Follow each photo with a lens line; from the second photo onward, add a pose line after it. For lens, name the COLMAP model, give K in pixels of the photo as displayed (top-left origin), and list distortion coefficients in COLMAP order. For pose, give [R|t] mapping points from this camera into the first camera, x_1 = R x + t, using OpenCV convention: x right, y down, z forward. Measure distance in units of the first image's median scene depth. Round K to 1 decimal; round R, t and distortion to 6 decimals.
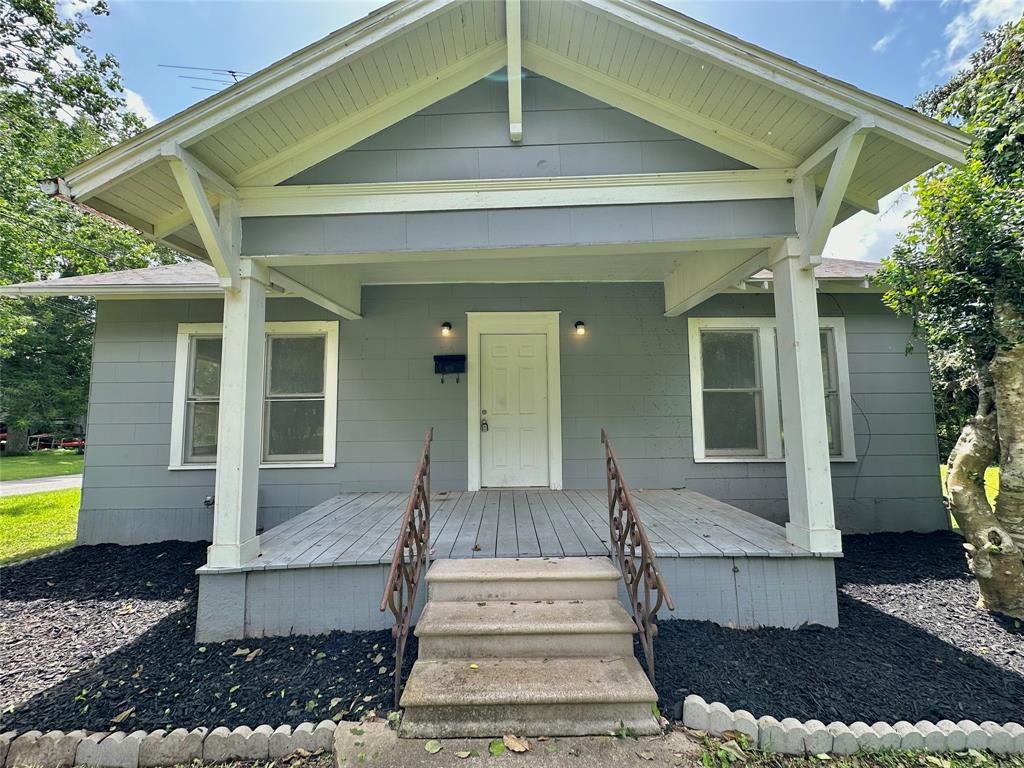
lens RADIAL K [[410.6, 0, 509.9], [0, 410.6, 383.3], [0, 0, 1]] dist [-0.007060, 0.000197]
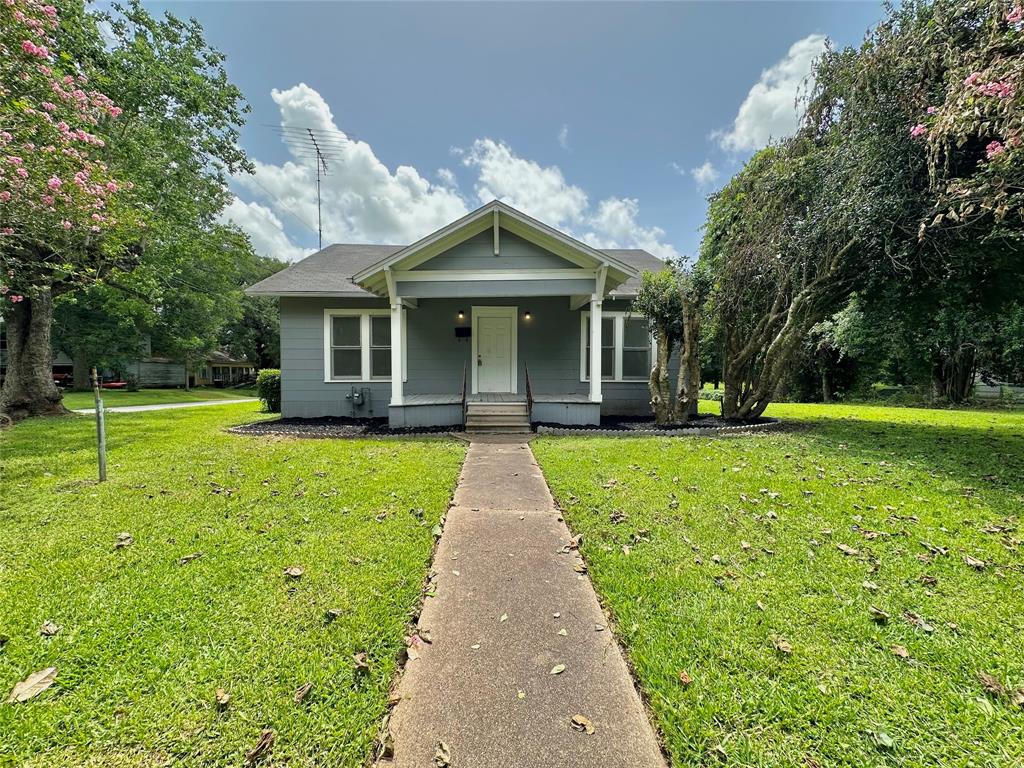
lens RADIAL K [[410.6, 0, 506.2], [0, 410.6, 376.2], [0, 0, 1]] dist [-0.007060, 0.000197]
pose [[0.999151, 0.011440, 0.039588, -0.019582], [-0.015224, 0.995200, 0.096669, -0.052435], [-0.038292, -0.097190, 0.994529, -1.802683]]
